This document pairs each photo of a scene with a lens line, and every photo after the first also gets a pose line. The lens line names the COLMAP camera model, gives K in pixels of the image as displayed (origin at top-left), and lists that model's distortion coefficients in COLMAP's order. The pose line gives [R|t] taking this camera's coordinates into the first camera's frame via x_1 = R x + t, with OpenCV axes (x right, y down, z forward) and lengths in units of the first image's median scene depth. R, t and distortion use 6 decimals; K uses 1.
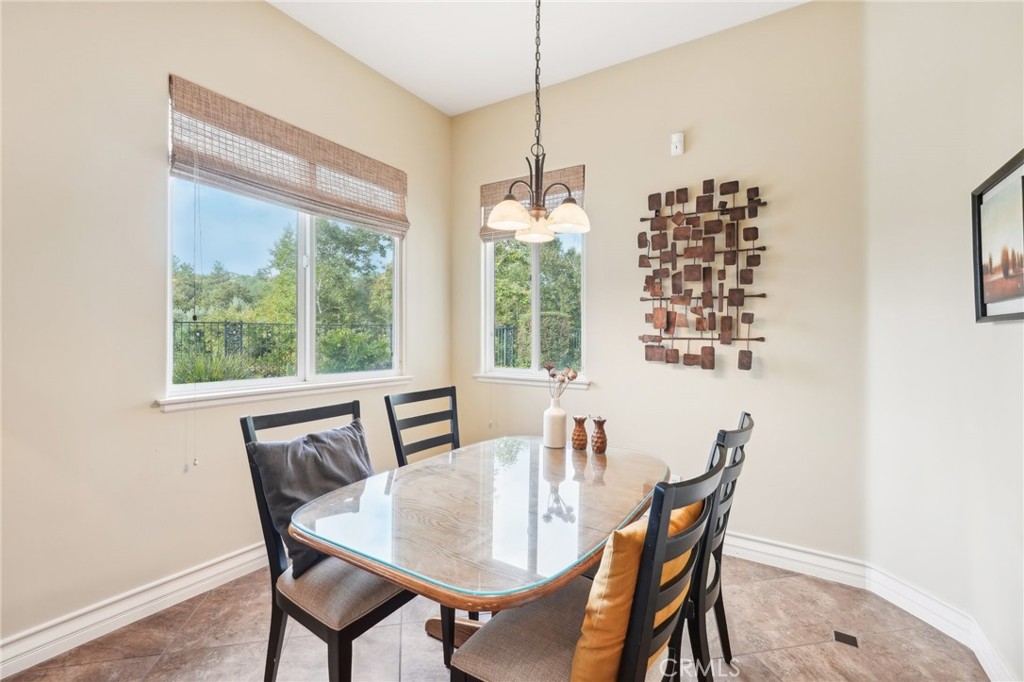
lens RADIAL K [[455.1, 0, 510.4], [0, 455.1, 337.4], [0, 0, 1]] dist [-0.010297, 0.002219]
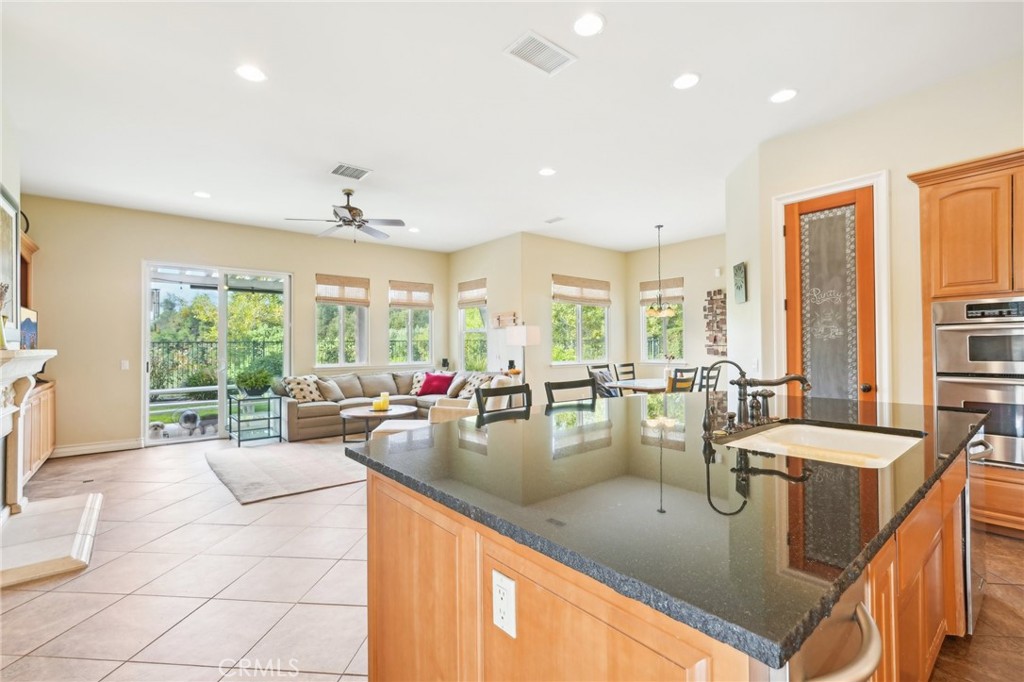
lens RADIAL K [[455.1, 0, 513.0], [0, 455.1, 345.8], [0, 0, 1]] dist [-0.010297, 0.002219]
pose [[0.951069, -0.014793, -0.308624, 0.041622], [0.014463, 0.999890, -0.003358, -0.005399], [0.308639, -0.001270, 0.951178, -1.895475]]
